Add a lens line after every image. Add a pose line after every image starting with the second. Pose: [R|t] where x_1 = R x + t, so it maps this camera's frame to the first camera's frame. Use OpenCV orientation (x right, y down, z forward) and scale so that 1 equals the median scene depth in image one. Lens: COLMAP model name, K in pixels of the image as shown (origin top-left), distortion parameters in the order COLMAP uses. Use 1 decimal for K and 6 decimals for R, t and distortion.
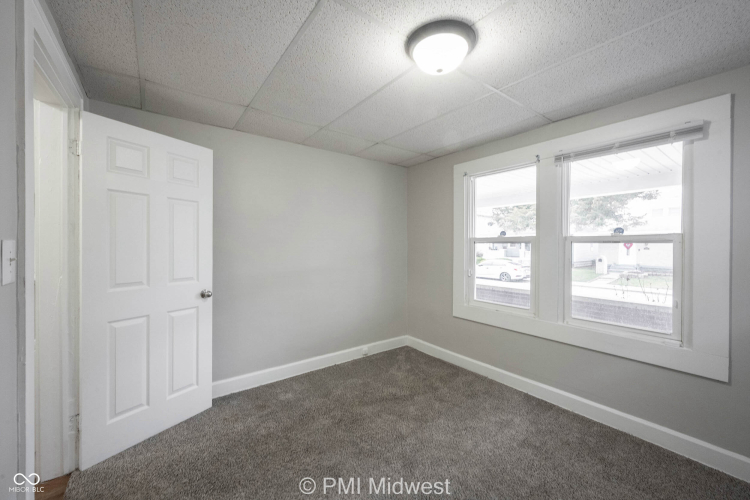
lens RADIAL K [[294.2, 0, 374.3], [0, 294.2, 248.5], [0, 0, 1]] dist [-0.000181, 0.000067]
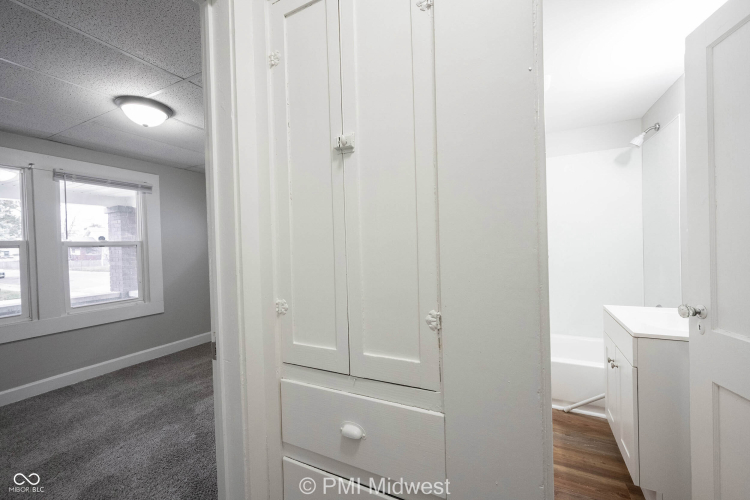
lens RADIAL K [[304.8, 0, 375.0], [0, 304.8, 250.0], [0, 0, 1]] dist [0.003065, 0.000456]
pose [[-0.441404, -0.008954, 0.897264, -0.903274], [0.026935, 0.999367, 0.023224, -0.002486], [-0.896904, 0.034419, -0.440884, 0.374171]]
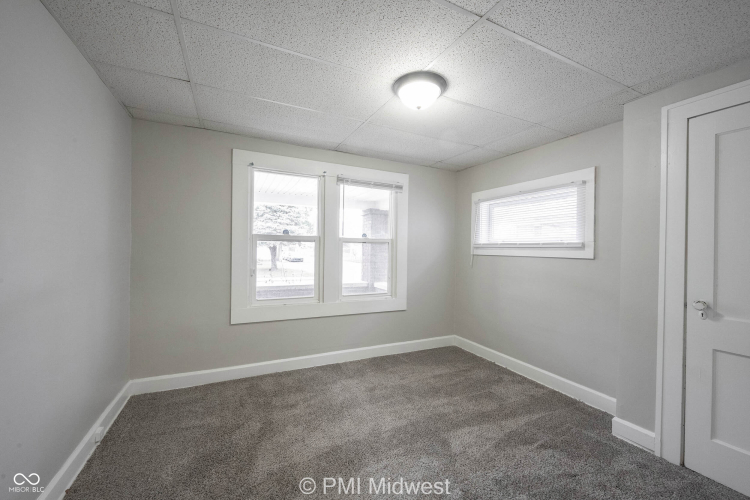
lens RADIAL K [[297.0, 0, 372.2], [0, 297.0, 248.9], [0, 0, 1]] dist [0.000439, 0.000142]
pose [[0.196393, -0.007255, 0.980498, -0.604141], [-0.010634, 0.999898, 0.009528, -0.003263], [-0.980468, -0.012298, 0.196296, 0.521061]]
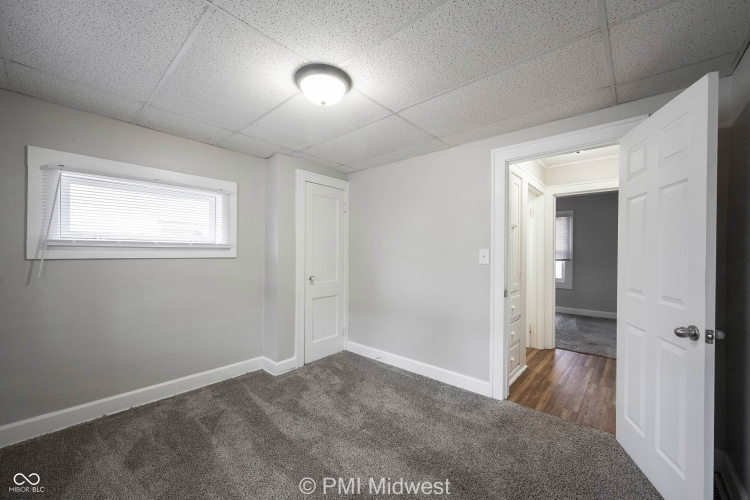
lens RADIAL K [[291.3, 0, 374.1], [0, 291.3, 255.4], [0, 0, 1]] dist [-0.000308, -0.000044]
pose [[-0.980472, -0.010927, -0.196352, 0.133447], [-0.012706, 0.999889, 0.007803, 0.004741], [0.196245, 0.010145, -0.980502, 1.224671]]
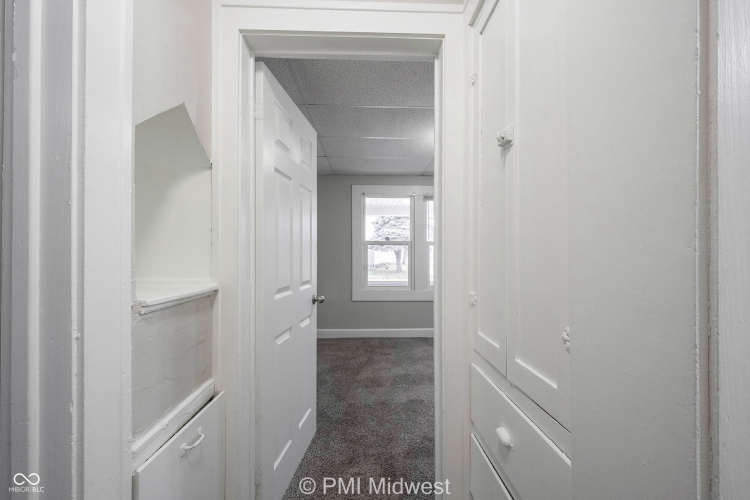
lens RADIAL K [[302.6, 0, 375.0], [0, 302.6, 250.0], [0, 0, 1]] dist [-0.001209, -0.000038]
pose [[0.571351, -0.005225, 0.820689, -0.932750], [0.006884, 0.999975, 0.001574, 0.005124], [-0.820677, 0.004750, 0.571373, 0.187156]]
